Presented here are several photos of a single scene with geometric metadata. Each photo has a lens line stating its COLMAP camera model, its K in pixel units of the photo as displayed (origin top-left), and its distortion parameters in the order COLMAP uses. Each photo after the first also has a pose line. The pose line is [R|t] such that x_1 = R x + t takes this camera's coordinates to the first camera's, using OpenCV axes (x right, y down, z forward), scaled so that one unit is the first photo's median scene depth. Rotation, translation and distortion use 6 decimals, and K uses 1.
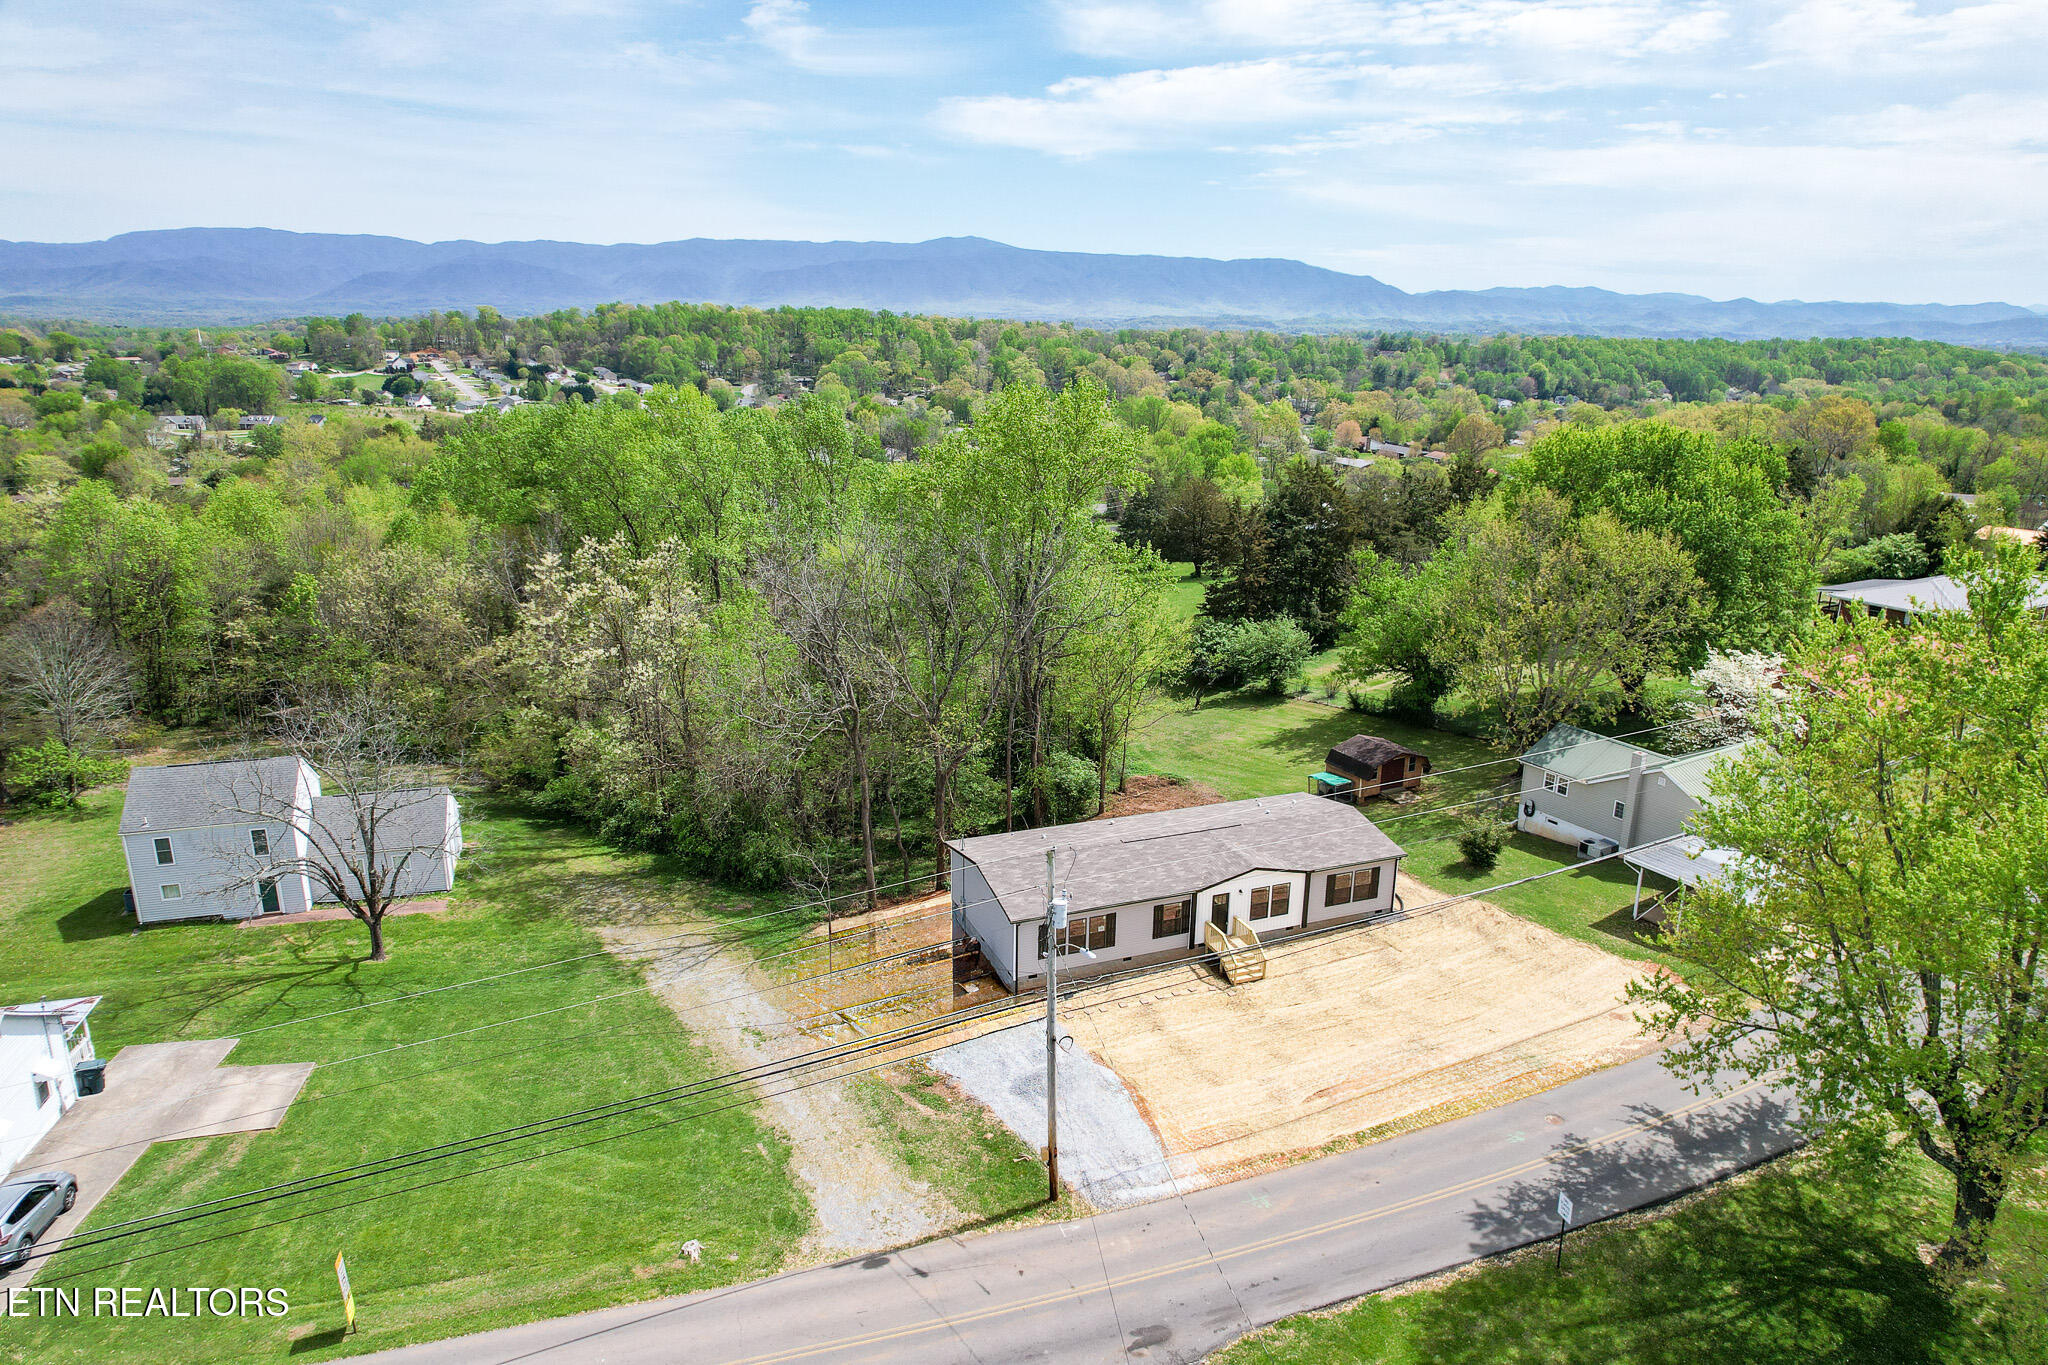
lens RADIAL K [[1302.7, 0, 1027.3], [0, 1302.7, 702.6], [0, 0, 1]] dist [-0.075363, 0.067926]
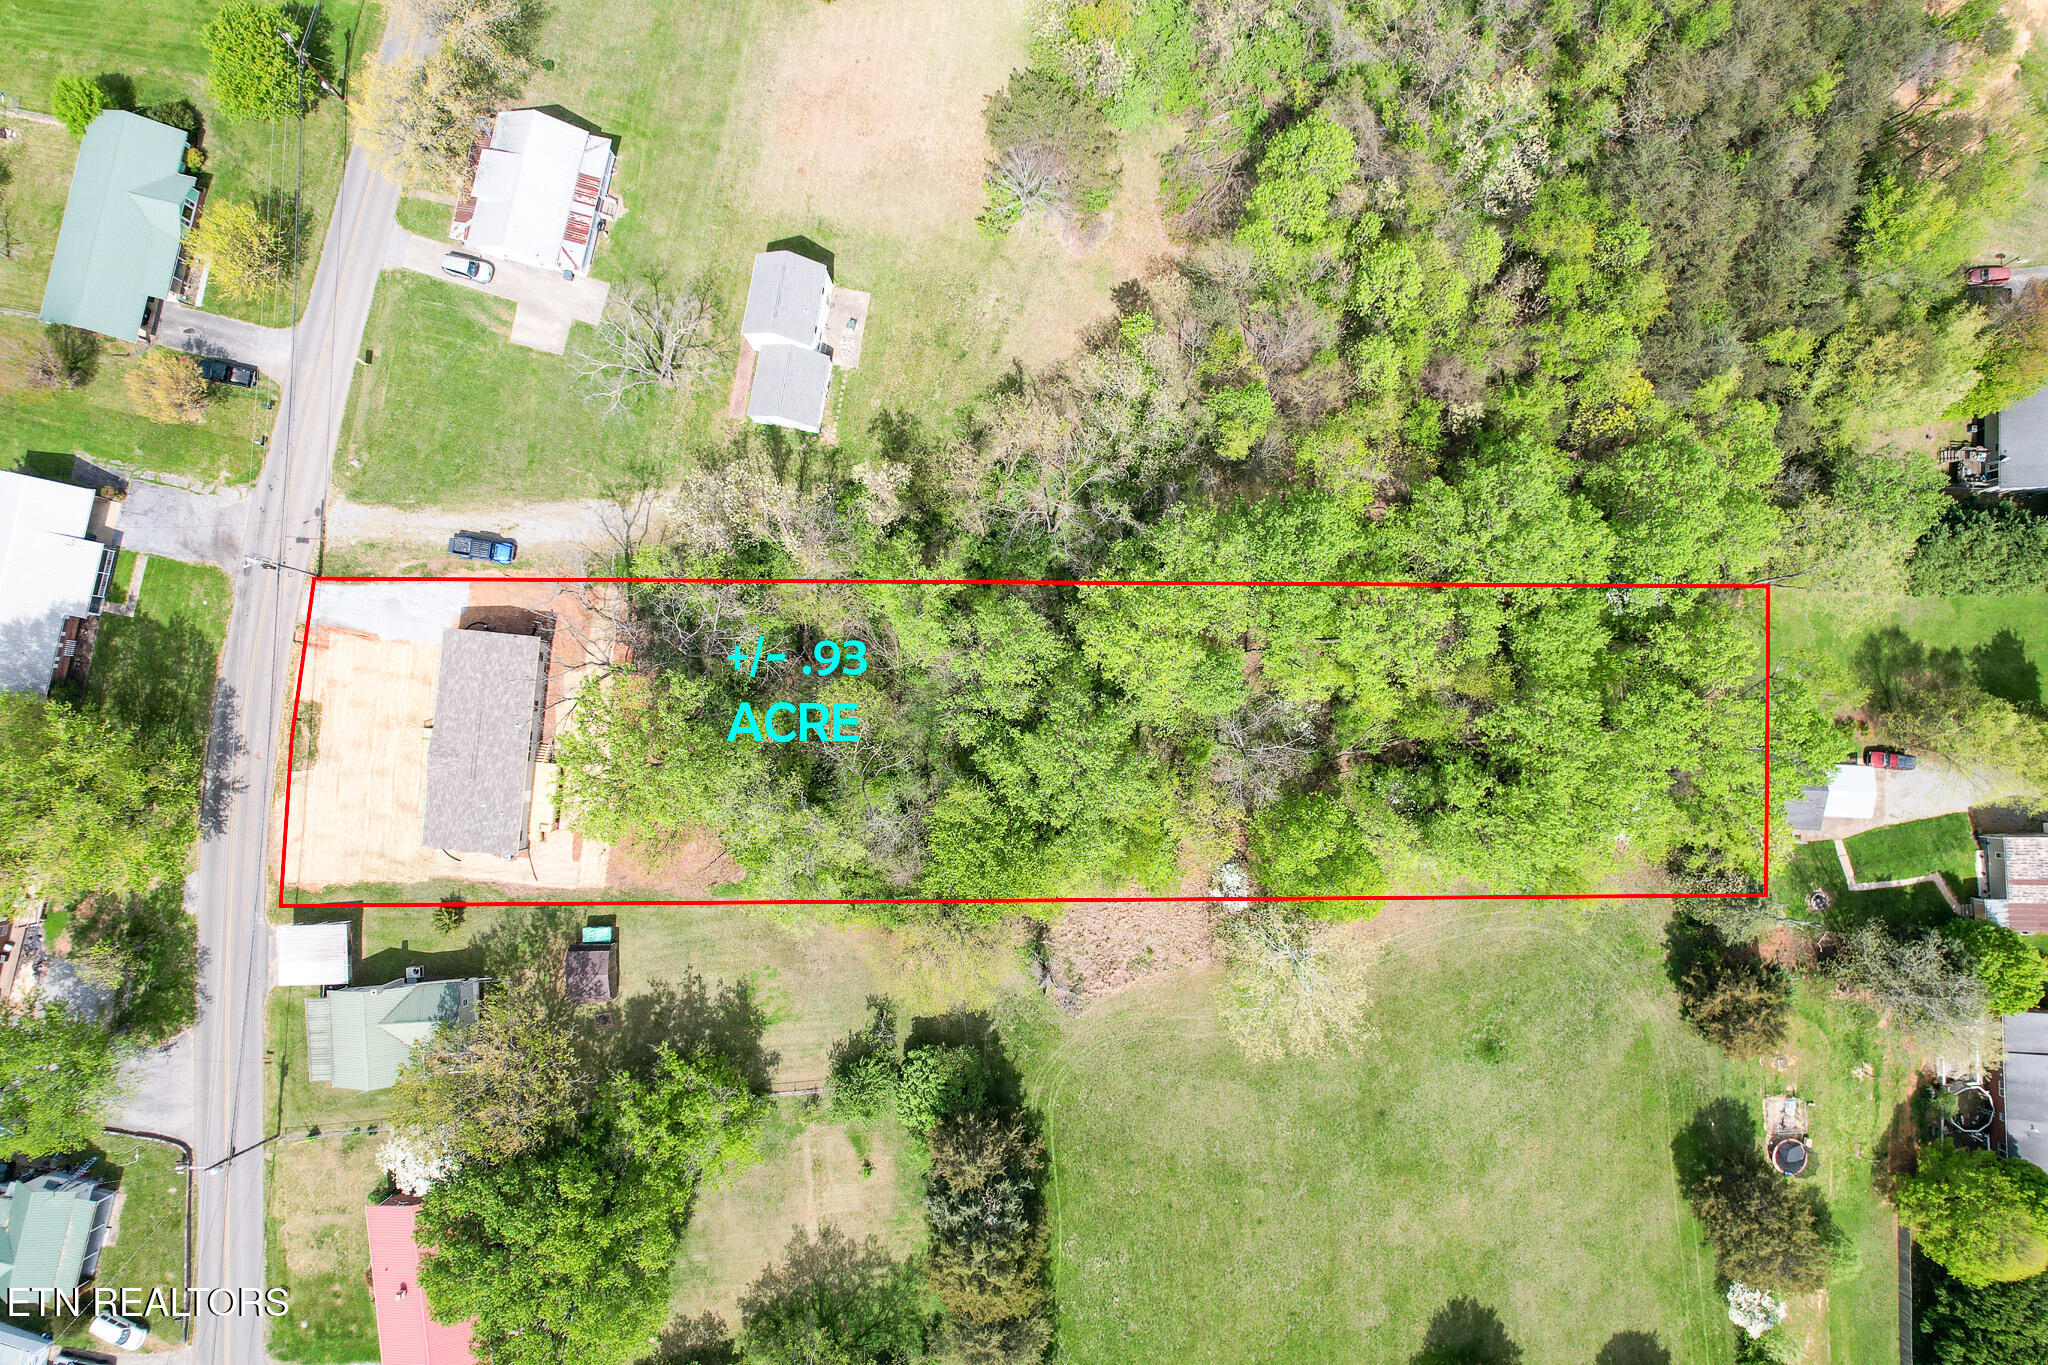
lens RADIAL K [[1302.7, 0, 1027.3], [0, 1302.7, 702.6], [0, 0, 1]] dist [-0.075363, 0.067926]
pose [[-0.457772, 0.887976, -0.044098, -0.175720], [-0.276236, -0.094910, 0.956392, -1.514483], [0.845068, 0.449991, 0.288737, 0.868104]]
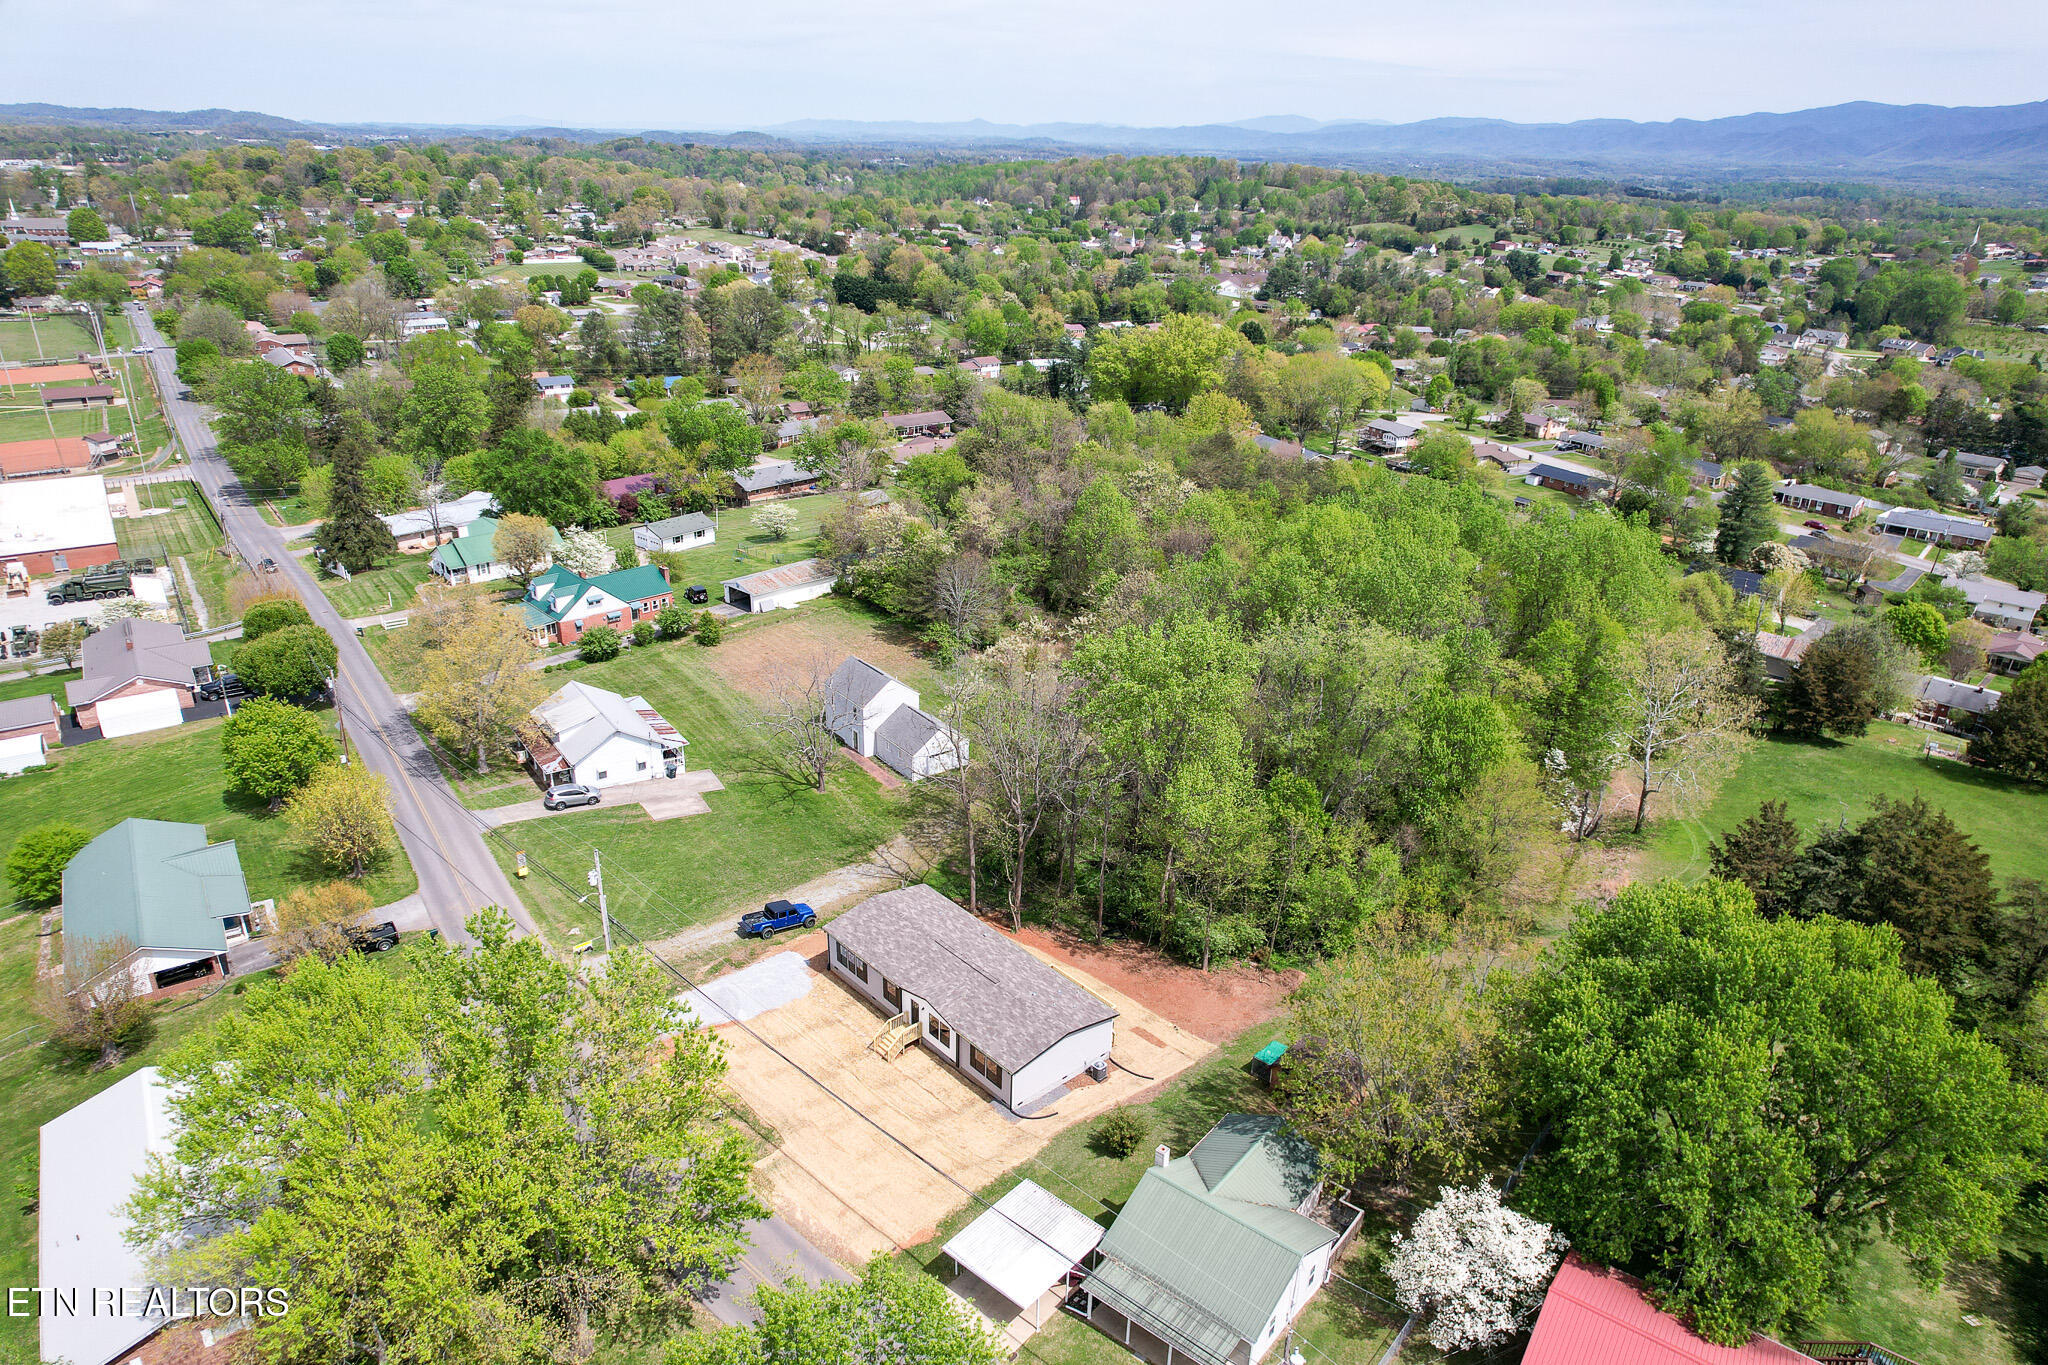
lens RADIAL K [[1302.7, 0, 1027.3], [0, 1302.7, 702.6], [0, 0, 1]] dist [-0.075363, 0.067926]
pose [[0.340436, 0.372888, -0.863167, 0.965734], [-0.289699, 0.914940, 0.280996, -0.437726], [0.894527, 0.154398, 0.419504, 0.340258]]
